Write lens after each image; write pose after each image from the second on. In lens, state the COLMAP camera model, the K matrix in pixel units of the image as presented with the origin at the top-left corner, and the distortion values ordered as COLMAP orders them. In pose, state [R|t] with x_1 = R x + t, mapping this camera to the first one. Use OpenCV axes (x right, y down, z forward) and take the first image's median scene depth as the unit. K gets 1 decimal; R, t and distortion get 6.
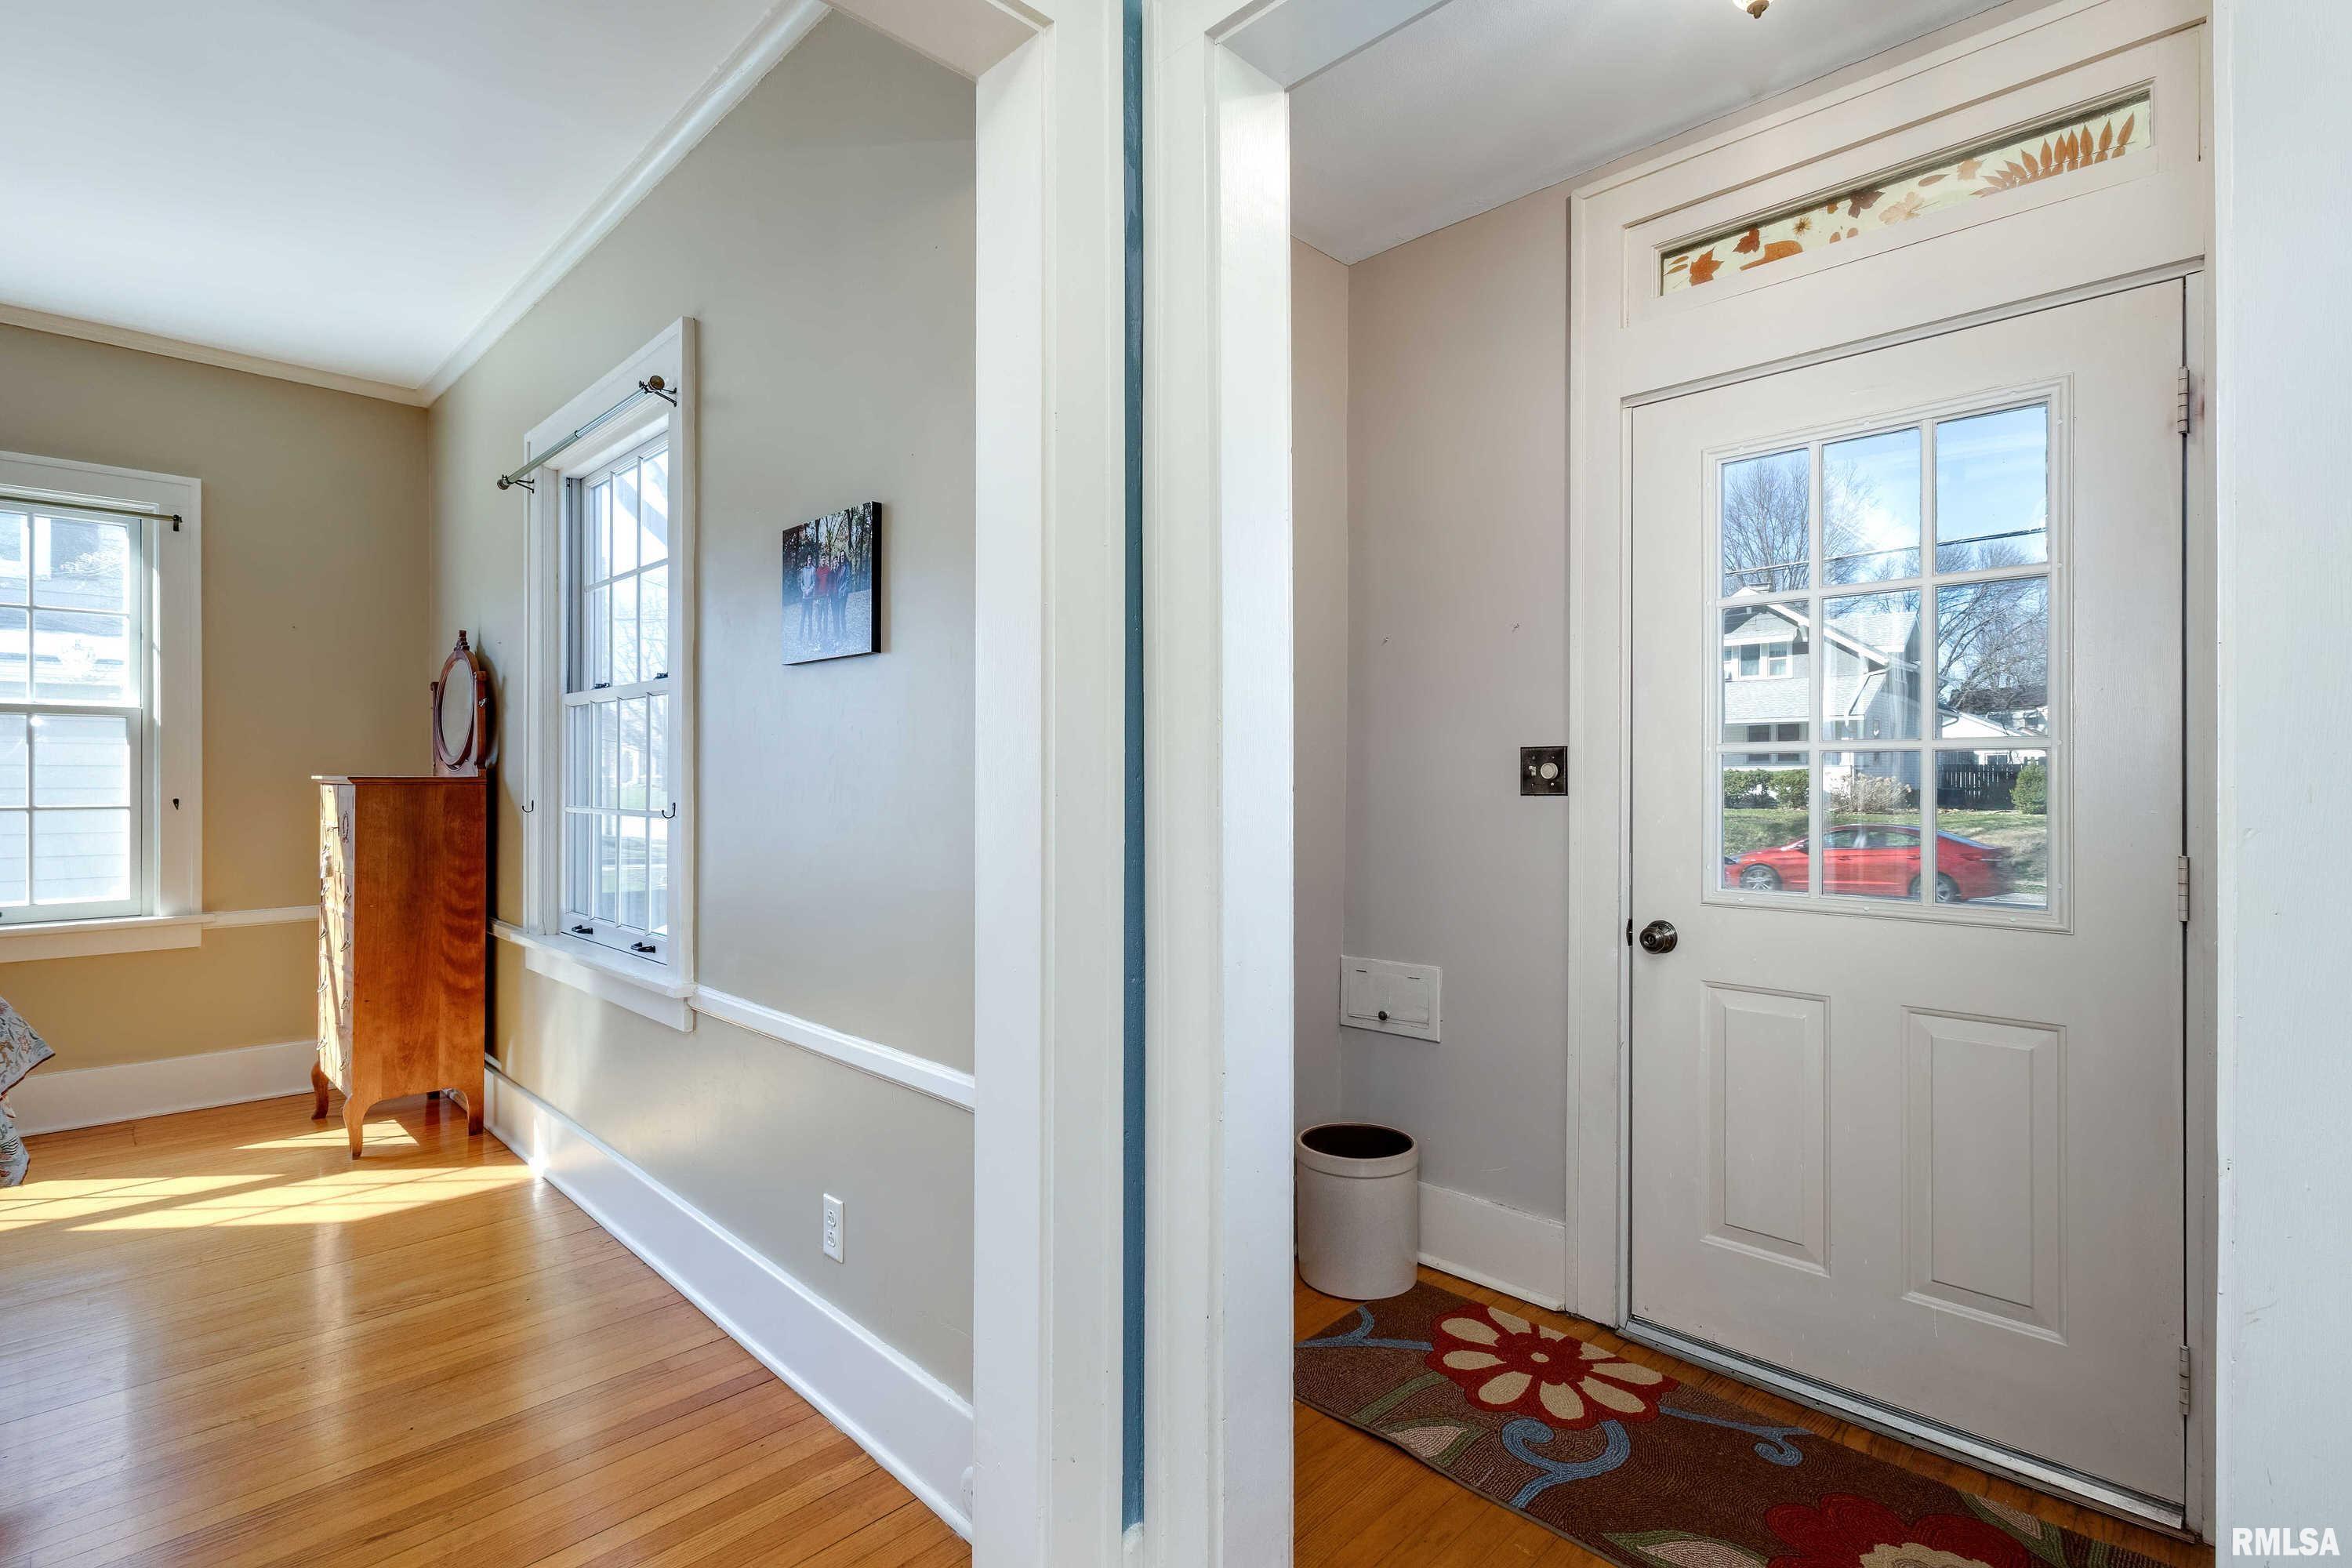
lens RADIAL K [[1089.2, 0, 1173.9], [0, 1089.2, 768.7], [0, 0, 1]] dist [0.000881, 0.000870]
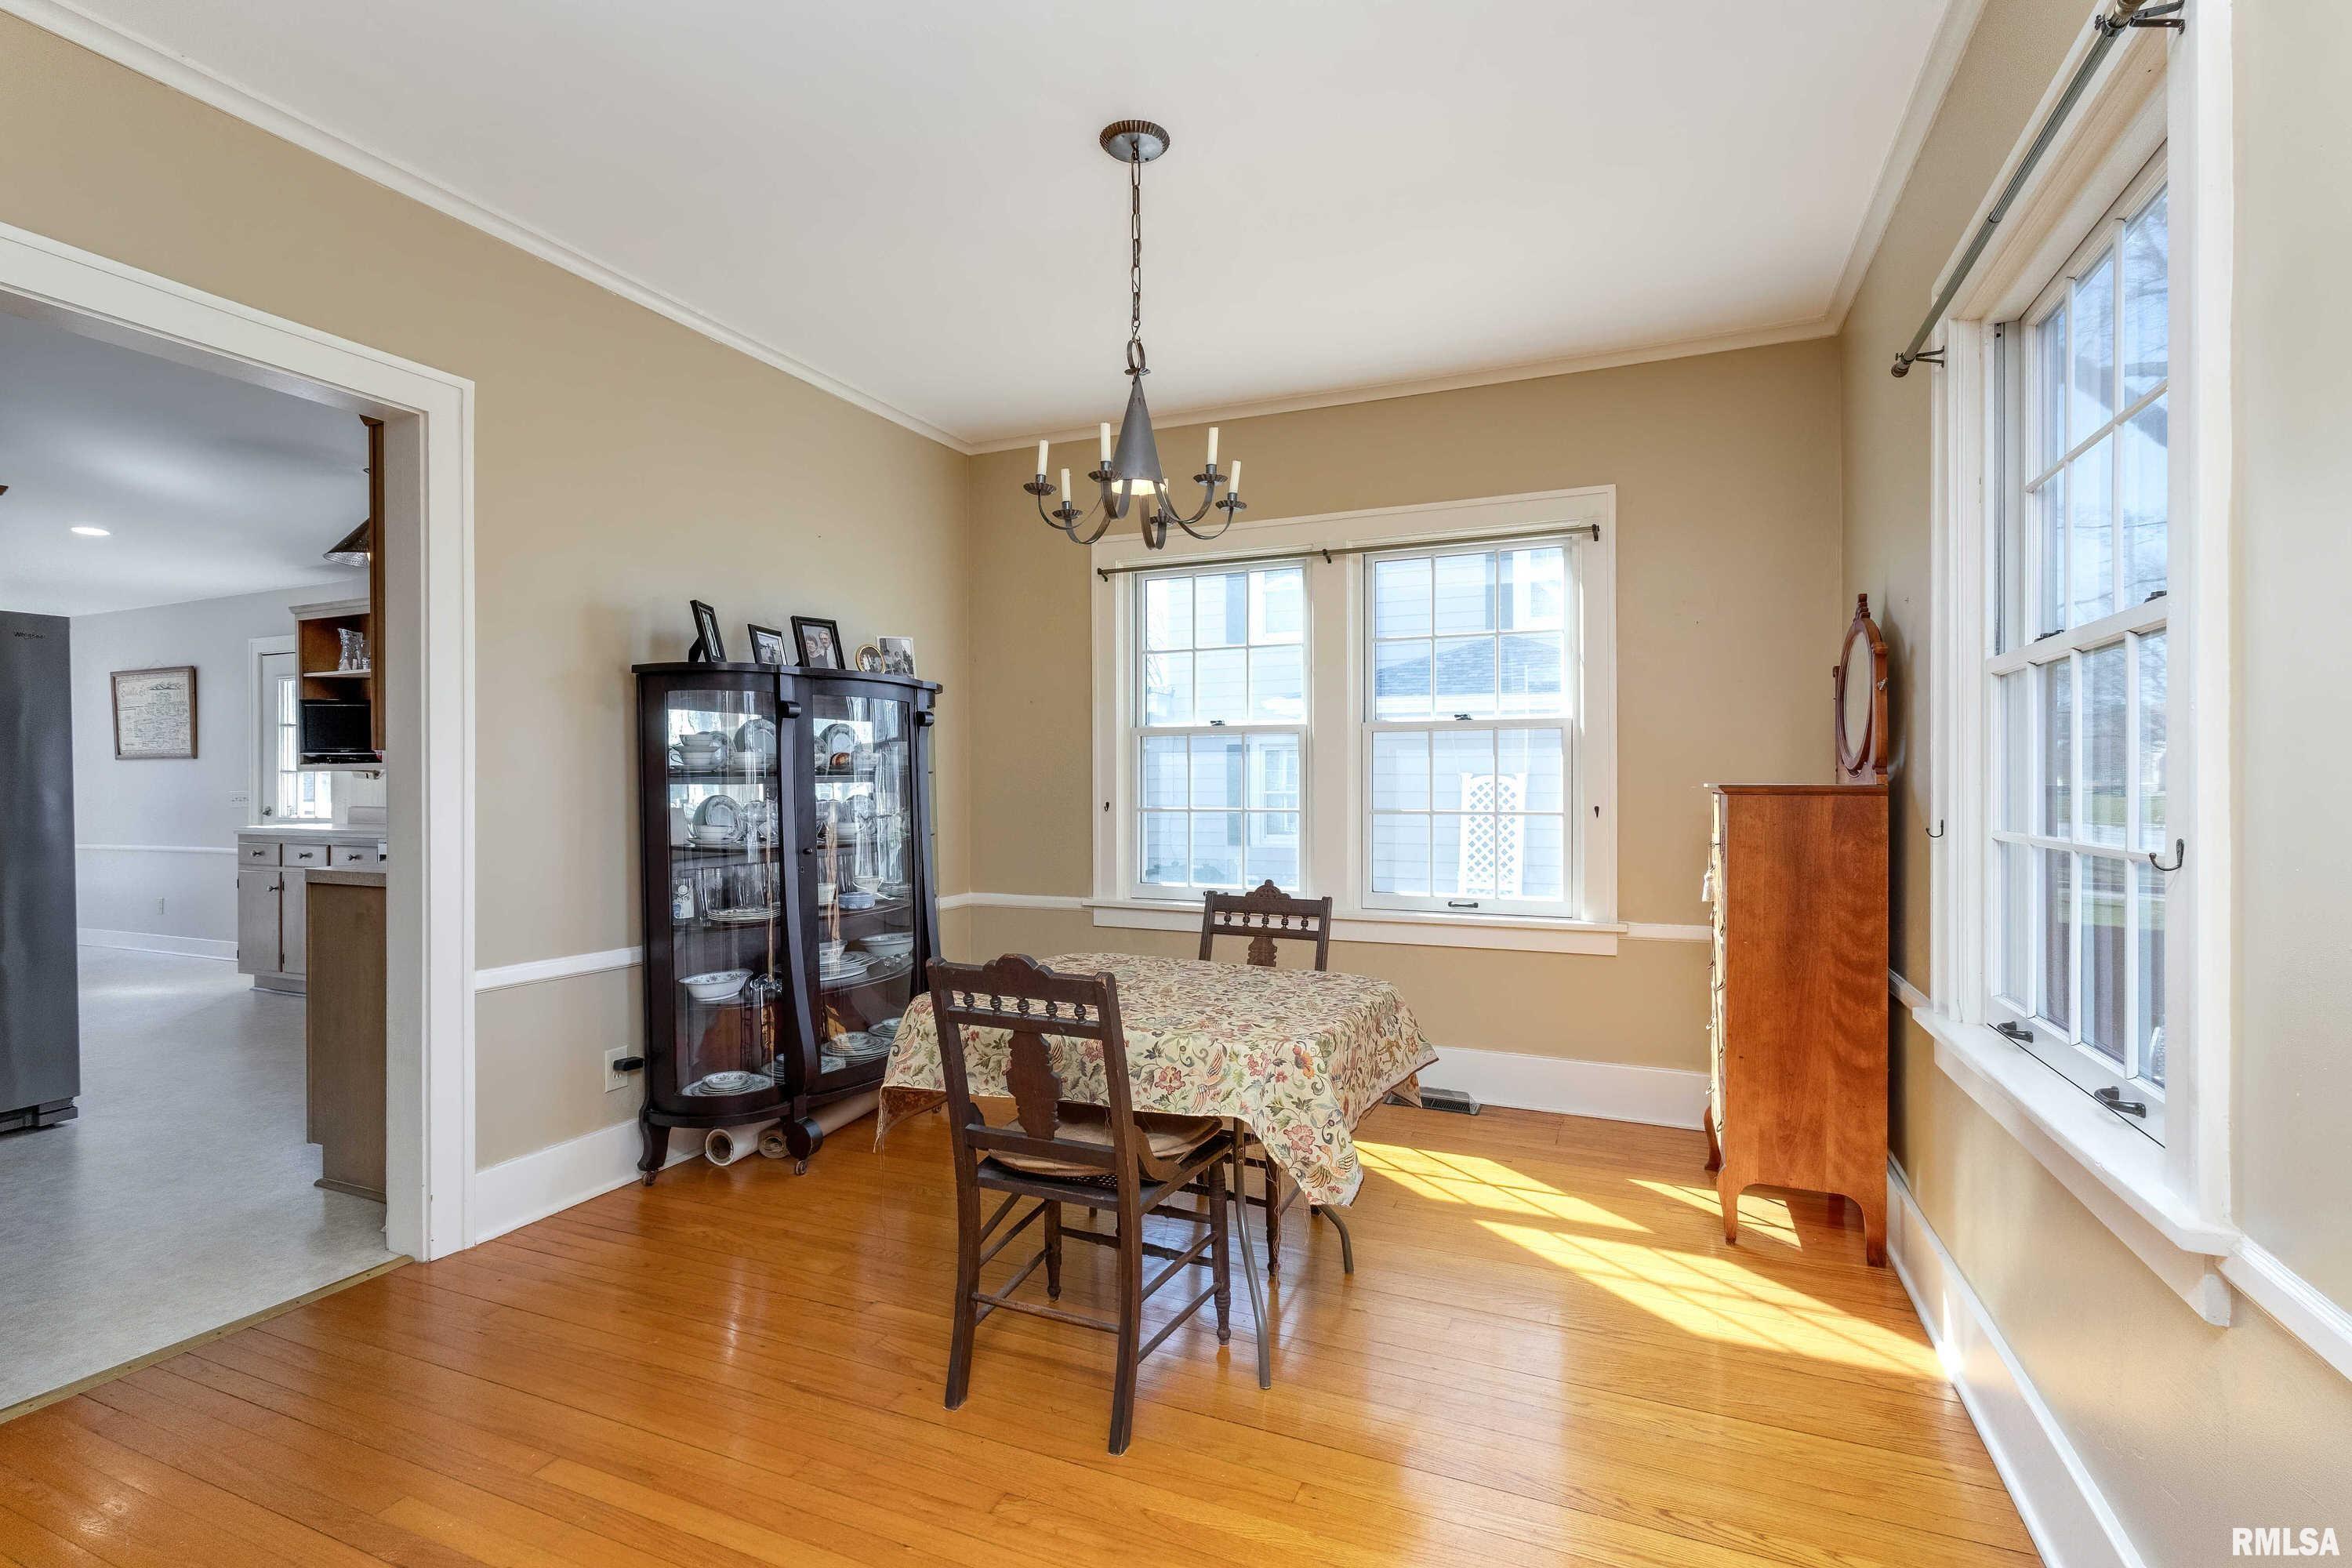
lens RADIAL K [[1102.3, 0, 1163.6], [0, 1102.3, 785.9], [0, 0, 1]] dist [-0.001478, -0.001434]
pose [[0.358905, 0.002944, -0.933369, -0.114488], [0.005209, 0.999973, 0.005157, 0.001265], [0.933360, -0.006713, 0.358880, 0.280941]]
